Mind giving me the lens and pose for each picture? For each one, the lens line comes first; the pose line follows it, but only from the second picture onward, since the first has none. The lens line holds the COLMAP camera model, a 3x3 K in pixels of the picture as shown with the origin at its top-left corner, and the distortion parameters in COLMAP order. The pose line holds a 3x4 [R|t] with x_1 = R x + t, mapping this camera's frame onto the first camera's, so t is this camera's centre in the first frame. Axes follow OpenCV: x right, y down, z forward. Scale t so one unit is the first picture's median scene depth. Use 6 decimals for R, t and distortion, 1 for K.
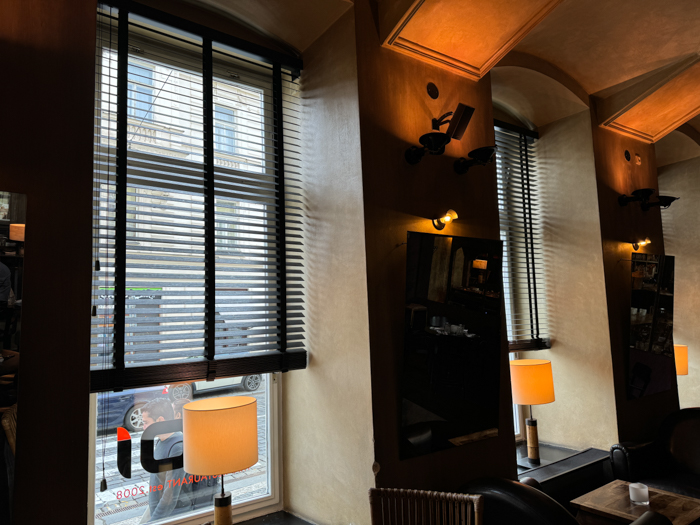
lens RADIAL K [[505.7, 0, 355.1], [0, 505.7, 261.1], [0, 0, 1]] dist [0.109705, -0.110551]
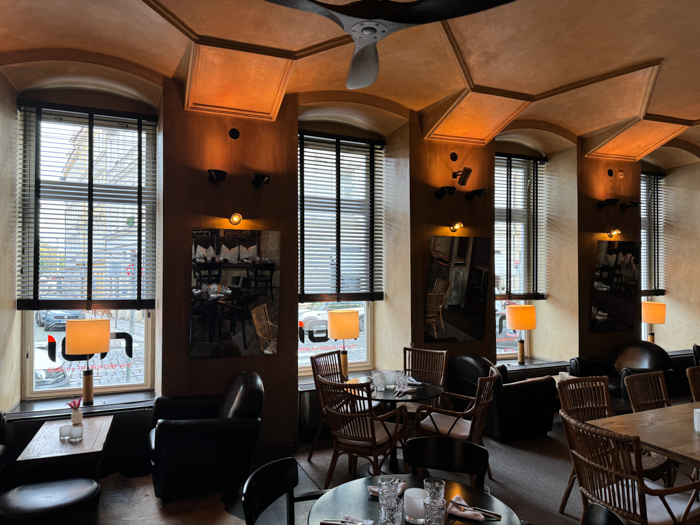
lens RADIAL K [[474.1, 0, 350.0], [0, 474.1, 262.5], [0, 0, 1]] dist [0.101182, -0.096360]
pose [[0.972232, 0.030473, -0.232026, 0.199088], [-0.008802, 0.995546, 0.093869, -0.109229], [0.233853, -0.089221, 0.968170, -0.804834]]
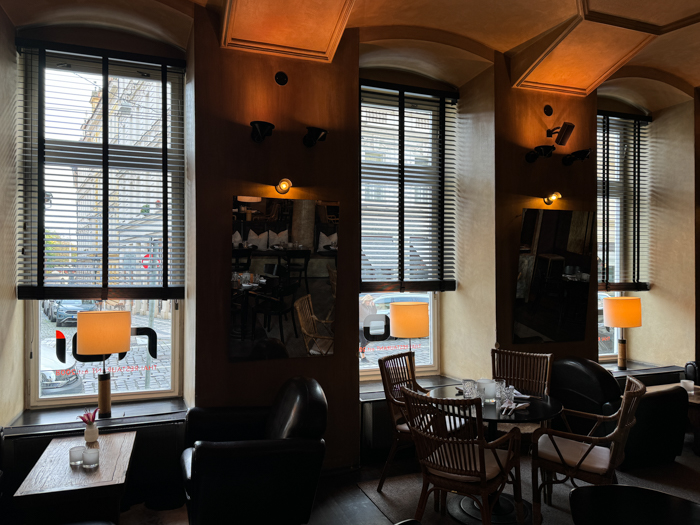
lens RADIAL K [[505.7, 0, 355.1], [0, 505.7, 261.1], [0, 0, 1]] dist [0.109705, -0.110551]
pose [[0.962958, 0.032523, -0.267684, 0.026026], [-0.004267, 0.994414, 0.105467, -0.052630], [0.269618, -0.100418, 0.957717, -0.624794]]
